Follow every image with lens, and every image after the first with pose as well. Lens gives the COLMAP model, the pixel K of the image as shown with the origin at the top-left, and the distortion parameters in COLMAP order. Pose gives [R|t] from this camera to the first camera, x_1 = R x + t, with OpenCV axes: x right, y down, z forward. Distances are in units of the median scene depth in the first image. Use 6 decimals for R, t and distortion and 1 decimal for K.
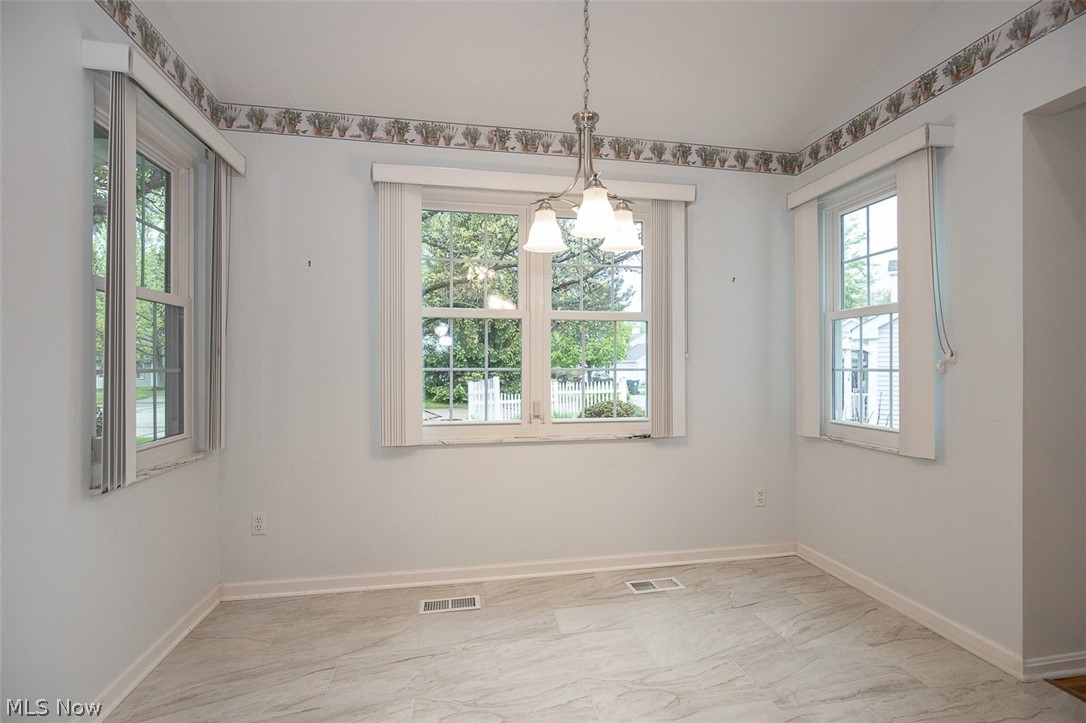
lens RADIAL K [[501.3, 0, 549.7], [0, 501.3, 361.9], [0, 0, 1]] dist [-0.016818, 0.004514]
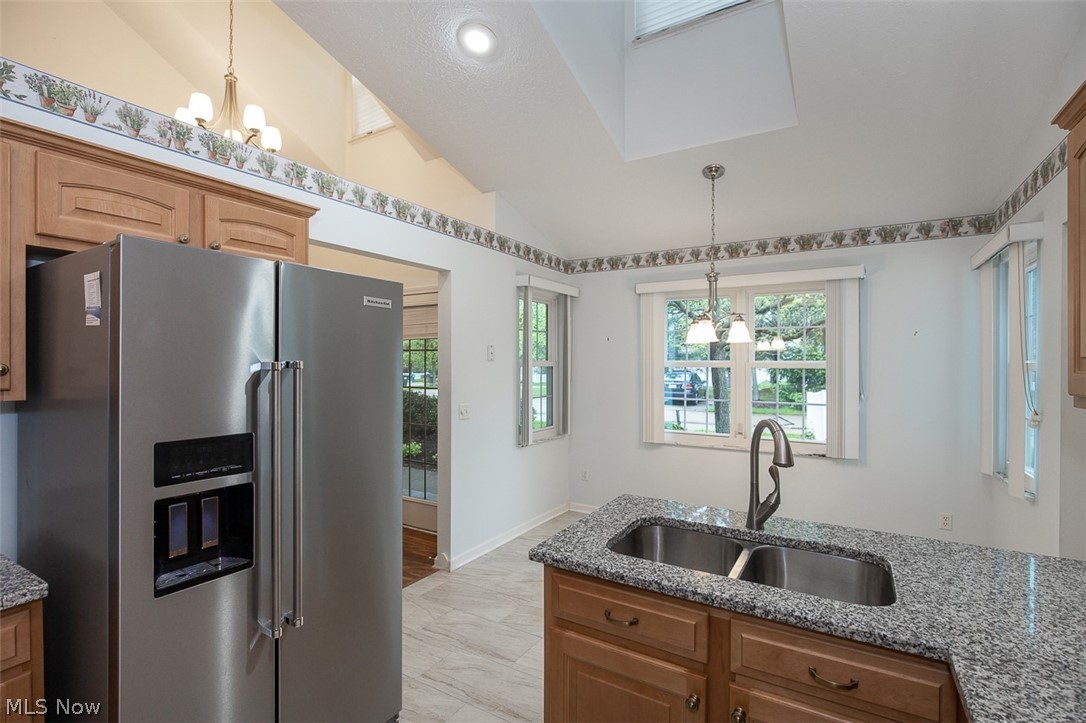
lens RADIAL K [[501.3, 0, 538.6], [0, 501.3, 365.4], [0, 0, 1]] dist [-0.016818, 0.004514]
pose [[0.740988, 0.004094, -0.671506, 0.561228], [0.000960, 0.999974, 0.007156, -0.110261], [0.671518, -0.005947, 0.740965, -0.538861]]
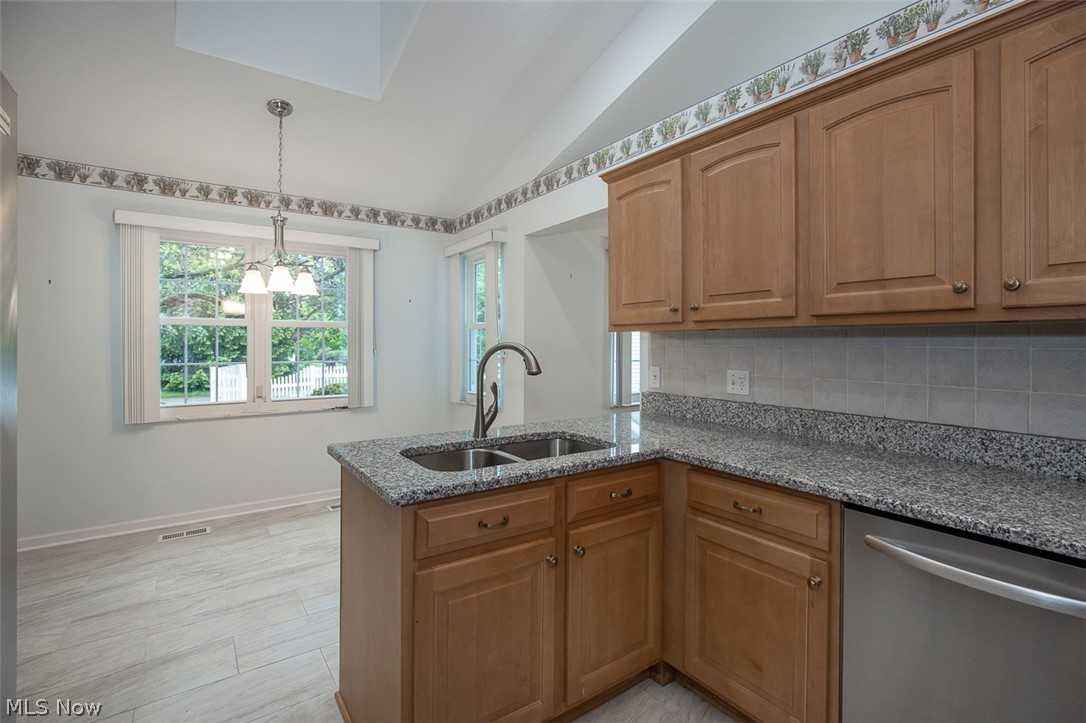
lens RADIAL K [[501.3, 0, 545.1], [0, 501.3, 341.3], [0, 0, 1]] dist [-0.016818, 0.004514]
pose [[0.910753, 0.000749, 0.412951, 0.130034], [0.000095, 0.999998, -0.002024, -0.044541], [-0.412952, 0.001882, 0.910751, -0.614584]]
